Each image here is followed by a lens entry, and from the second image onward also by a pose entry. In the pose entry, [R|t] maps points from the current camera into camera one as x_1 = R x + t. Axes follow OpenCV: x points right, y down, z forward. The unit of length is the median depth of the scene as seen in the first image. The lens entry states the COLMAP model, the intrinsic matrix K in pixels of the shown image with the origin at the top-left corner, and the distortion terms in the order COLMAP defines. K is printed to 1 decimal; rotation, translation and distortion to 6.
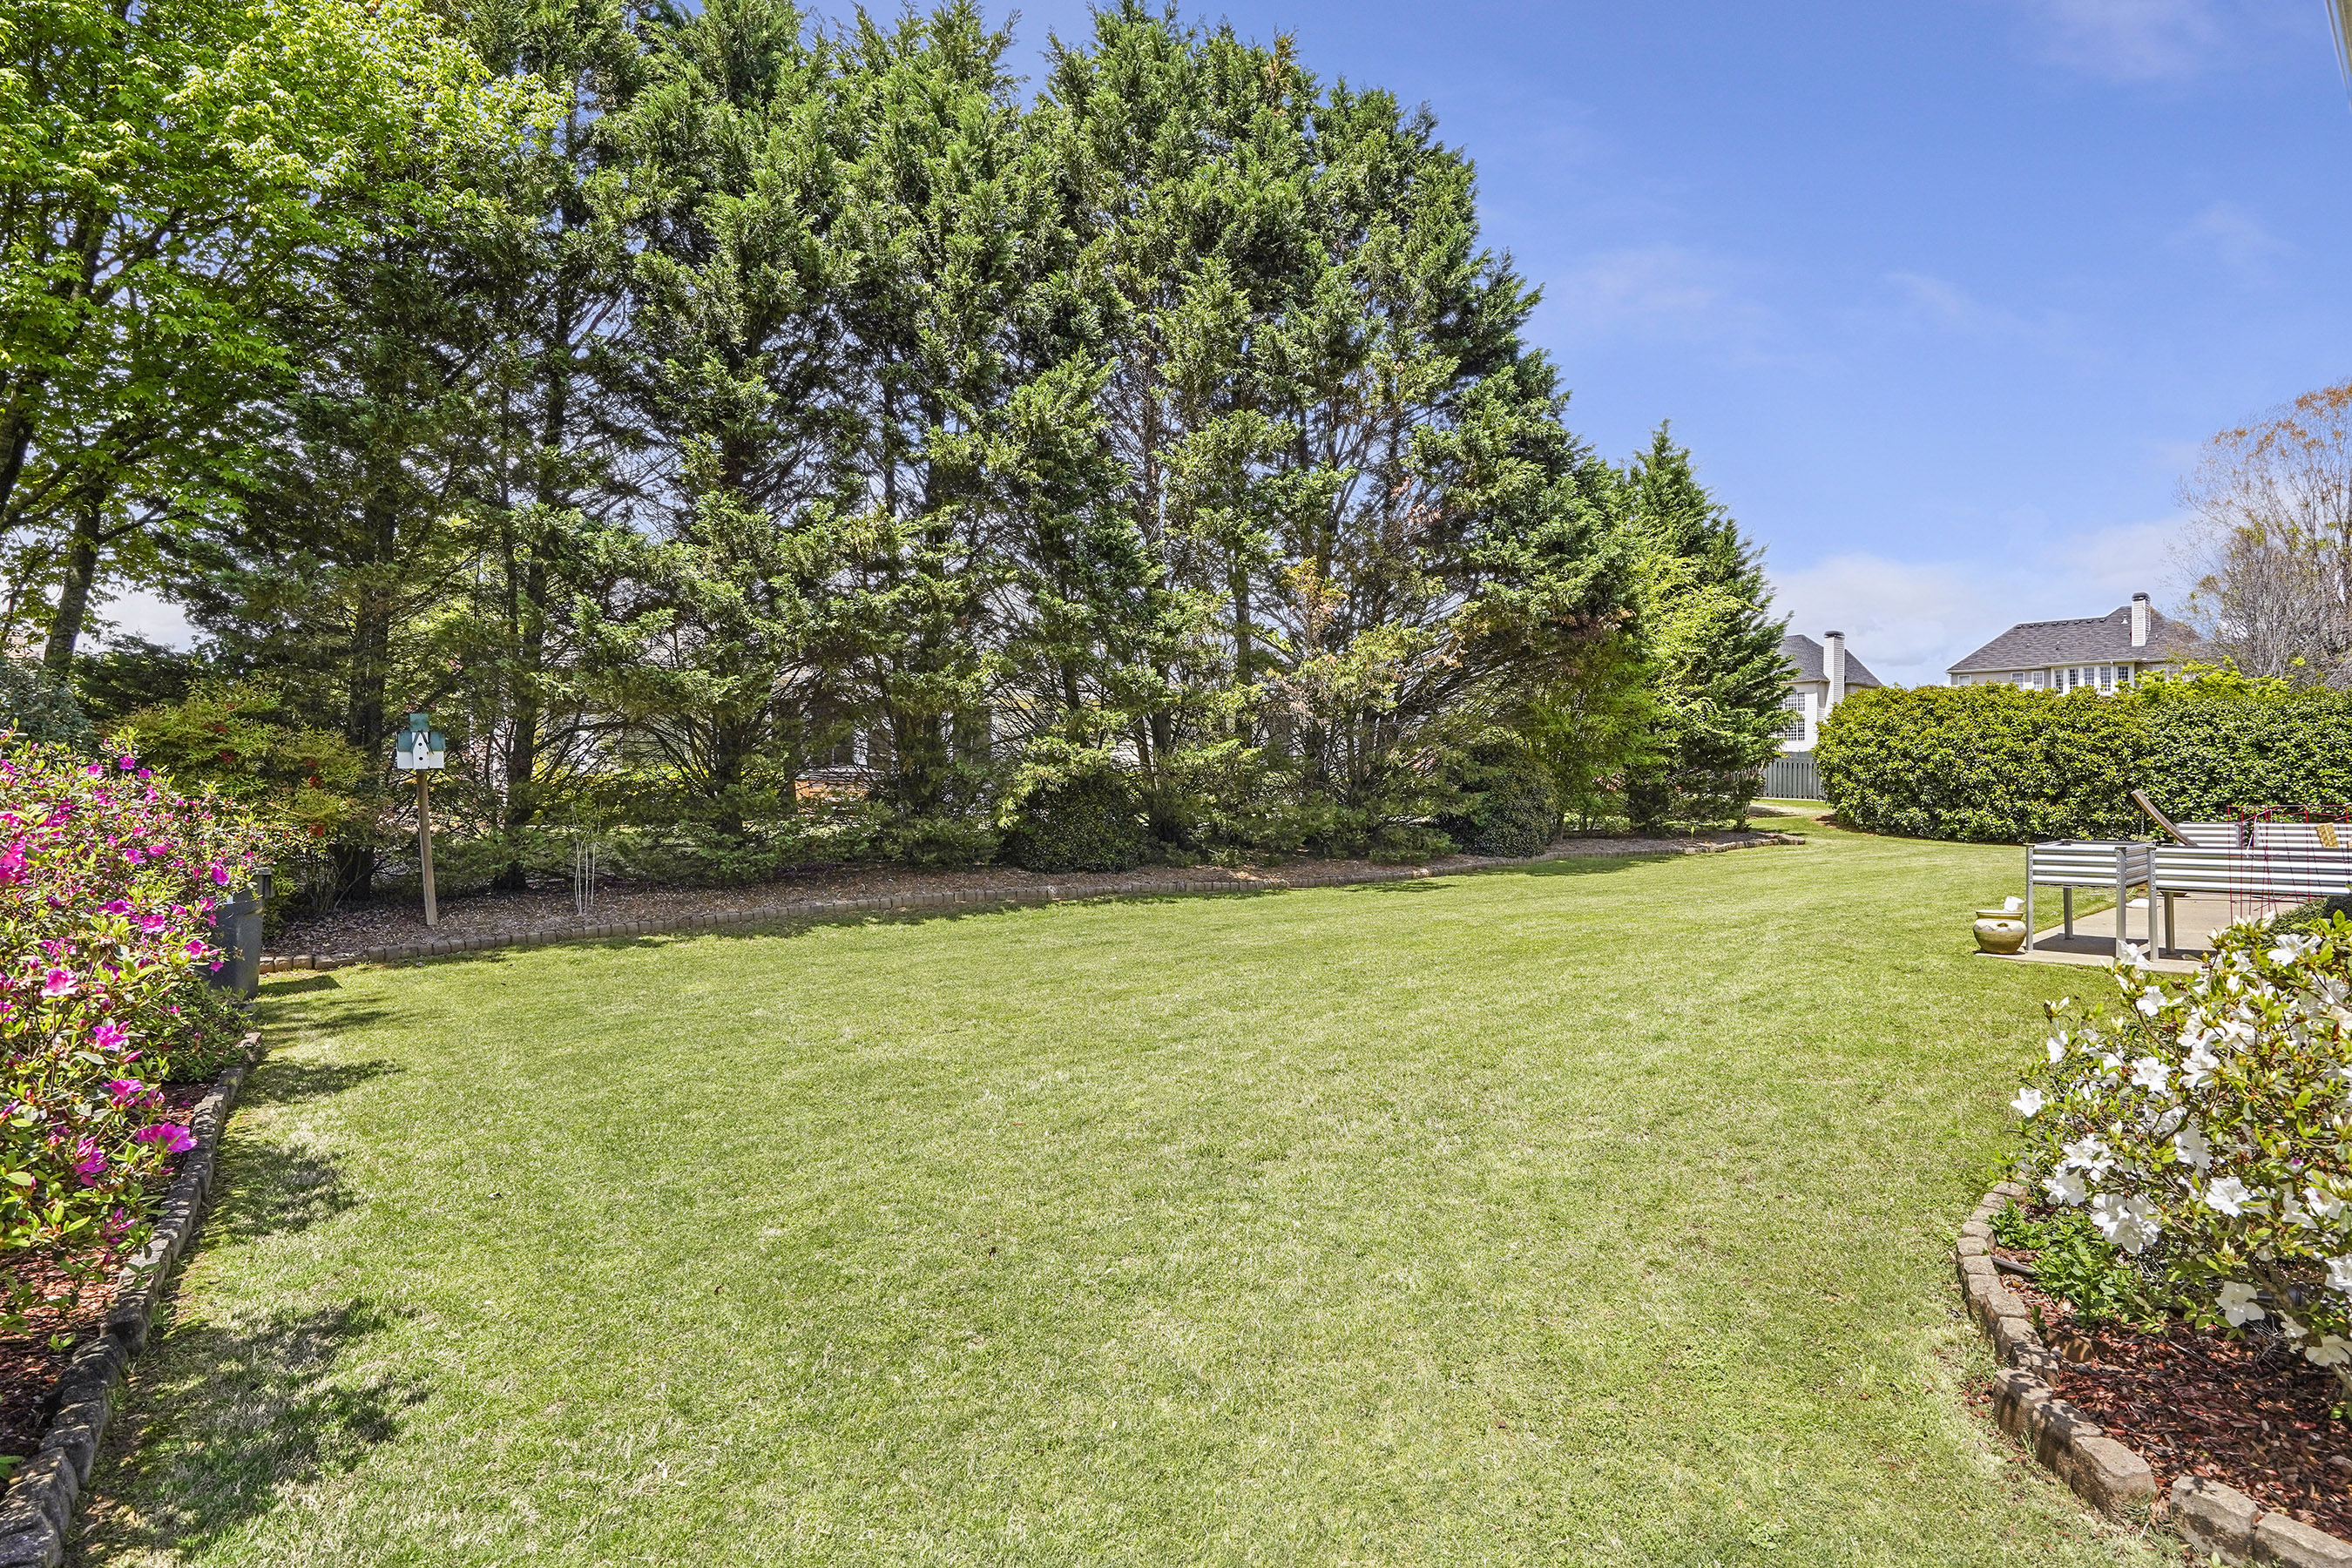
lens RADIAL K [[1160.9, 0, 1189.2], [0, 1160.9, 800.4], [0, 0, 1]] dist [0.016564, -0.001706]
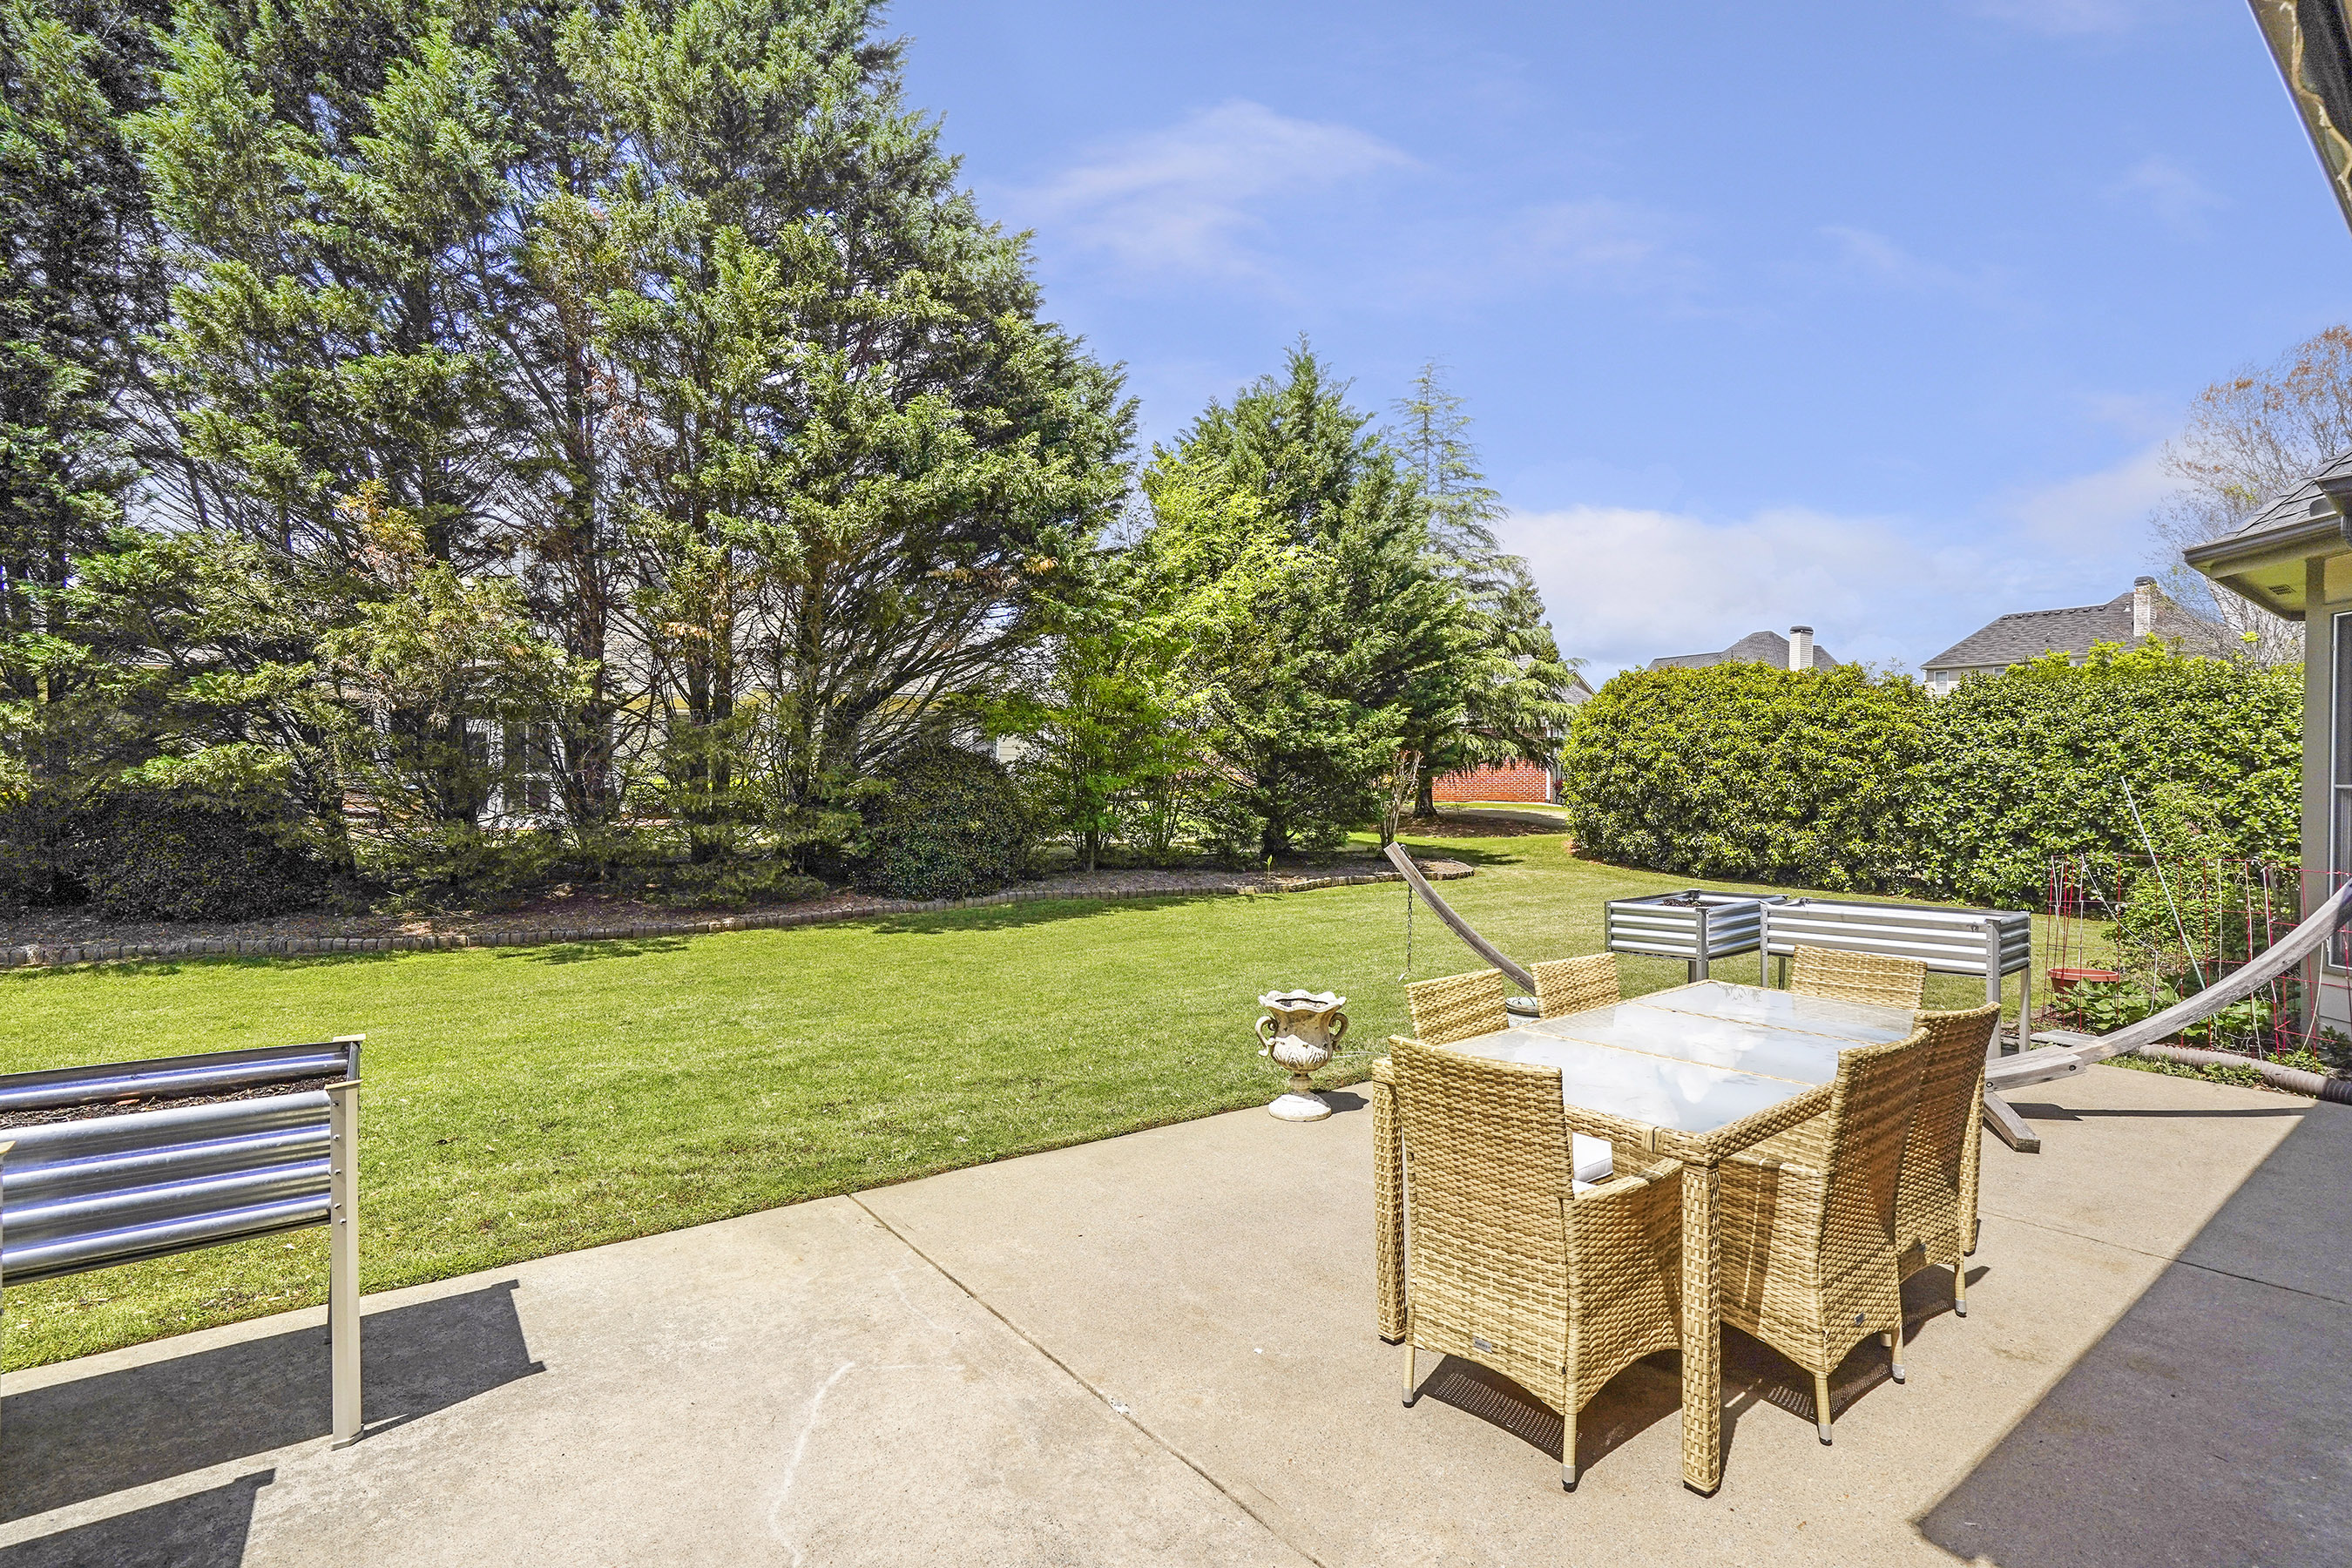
lens RADIAL K [[1070.6, 0, 1160.1], [0, 1070.6, 773.3], [0, 0, 1]] dist [0.005790, 0.002866]
pose [[0.994550, 0.002409, -0.104236, 0.418445], [-0.004911, 0.999706, -0.023747, -0.013040], [0.104149, 0.024129, 0.994269, 0.306908]]
